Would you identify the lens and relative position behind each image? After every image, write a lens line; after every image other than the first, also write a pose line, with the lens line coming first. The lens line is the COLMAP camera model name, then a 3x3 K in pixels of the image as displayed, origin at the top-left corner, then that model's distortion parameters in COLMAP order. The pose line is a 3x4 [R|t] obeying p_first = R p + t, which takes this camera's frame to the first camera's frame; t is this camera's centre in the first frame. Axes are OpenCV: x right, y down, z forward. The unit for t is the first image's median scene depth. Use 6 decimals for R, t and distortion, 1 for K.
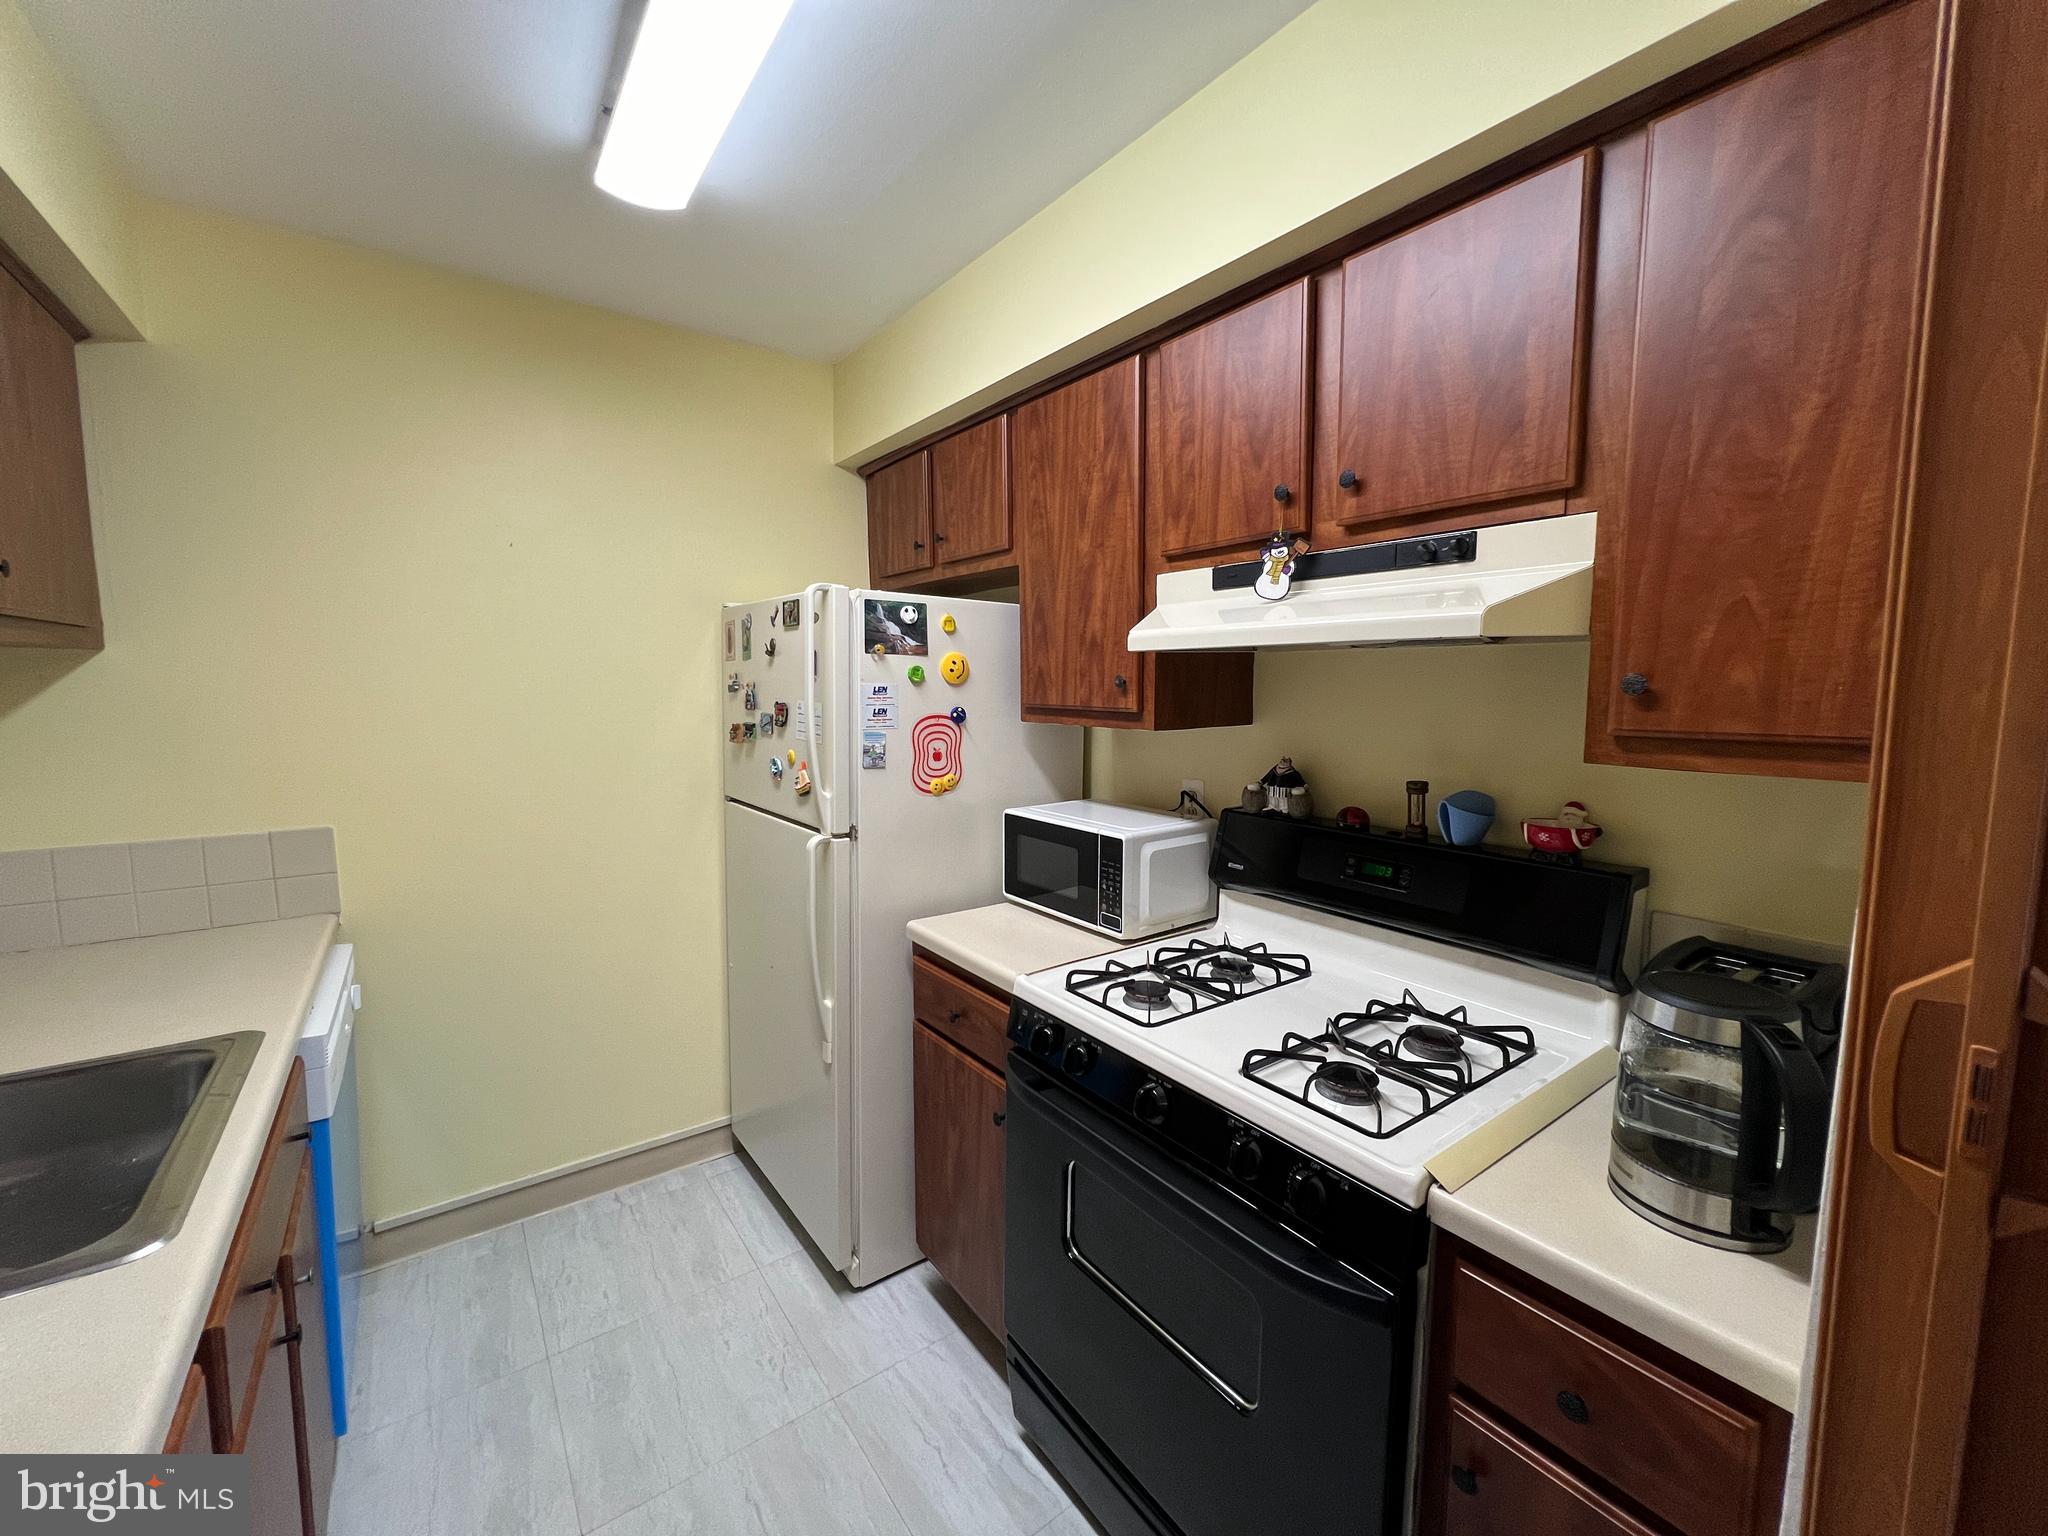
lens RADIAL K [[822.3, 0, 1024.0], [0, 822.3, 768.0], [0, 0, 1]] dist [-0.000548, 0.000111]
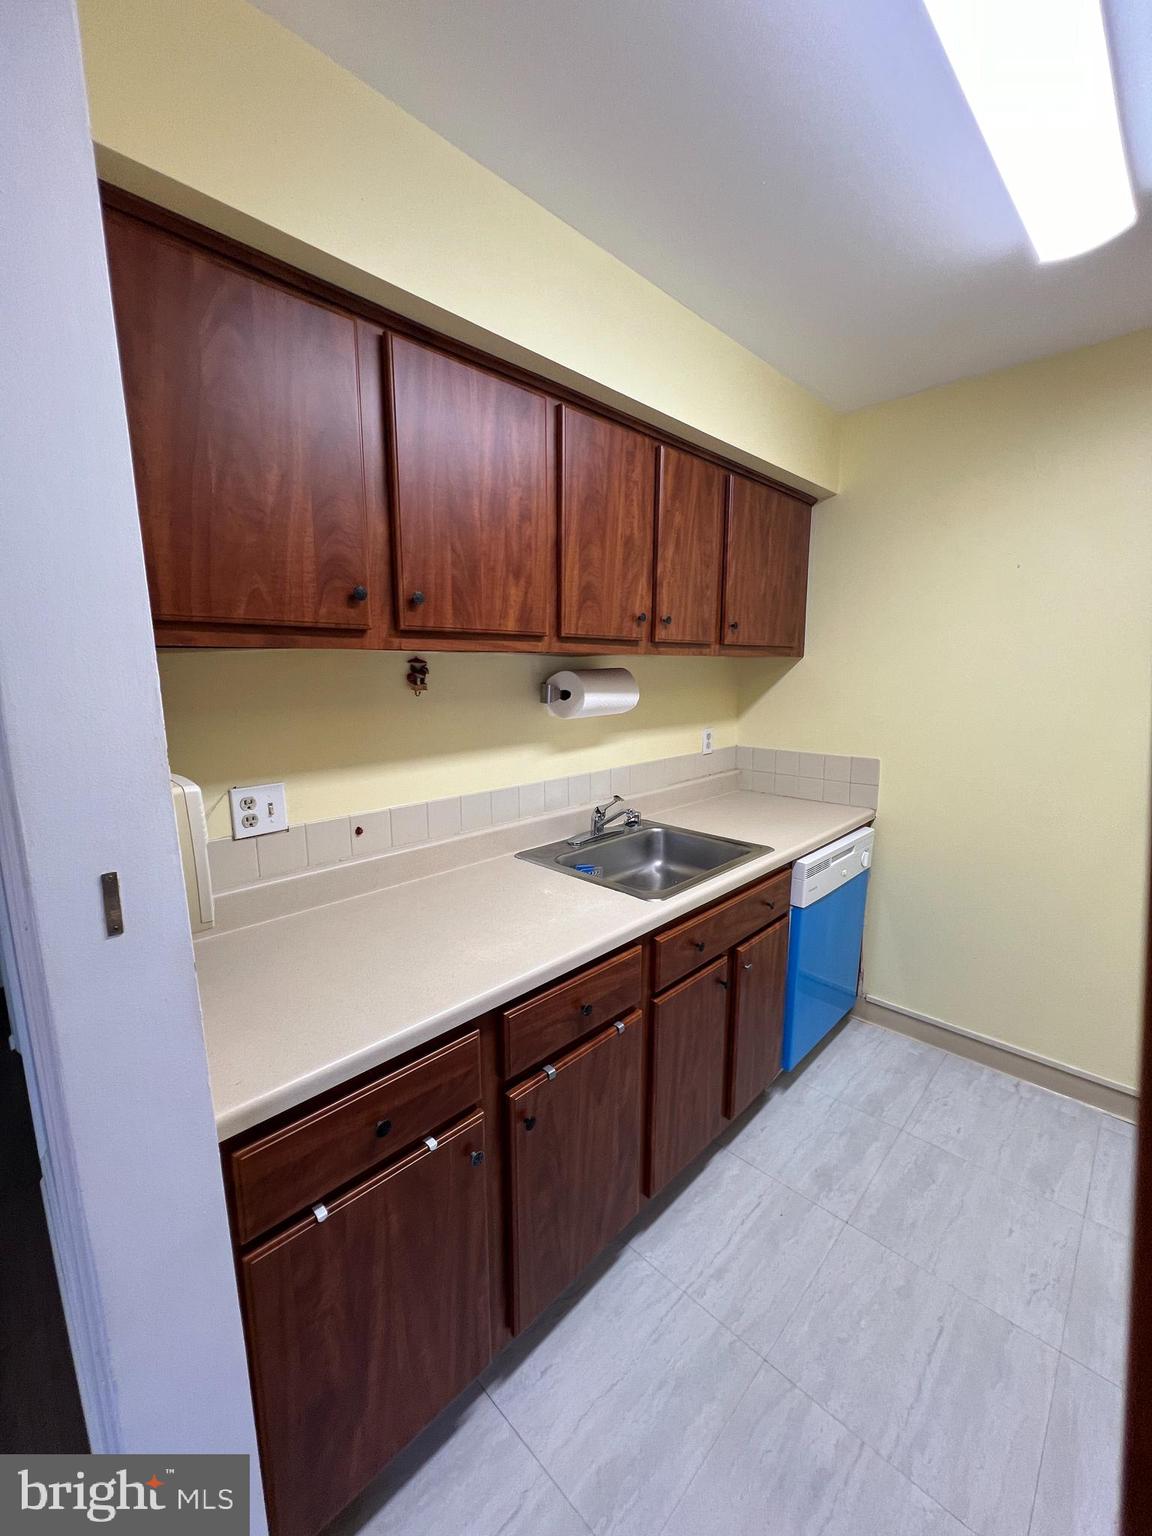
lens RADIAL K [[616.7, 0, 580.2], [0, 616.7, 772.5], [0, 0, 1]] dist [-0.000548, 0.000111]
pose [[0.153513, 0.150747, -0.976580, 0.313003], [-0.093660, 0.986065, 0.137488, -0.018385], [0.983698, 0.070360, 0.165493, 0.193730]]
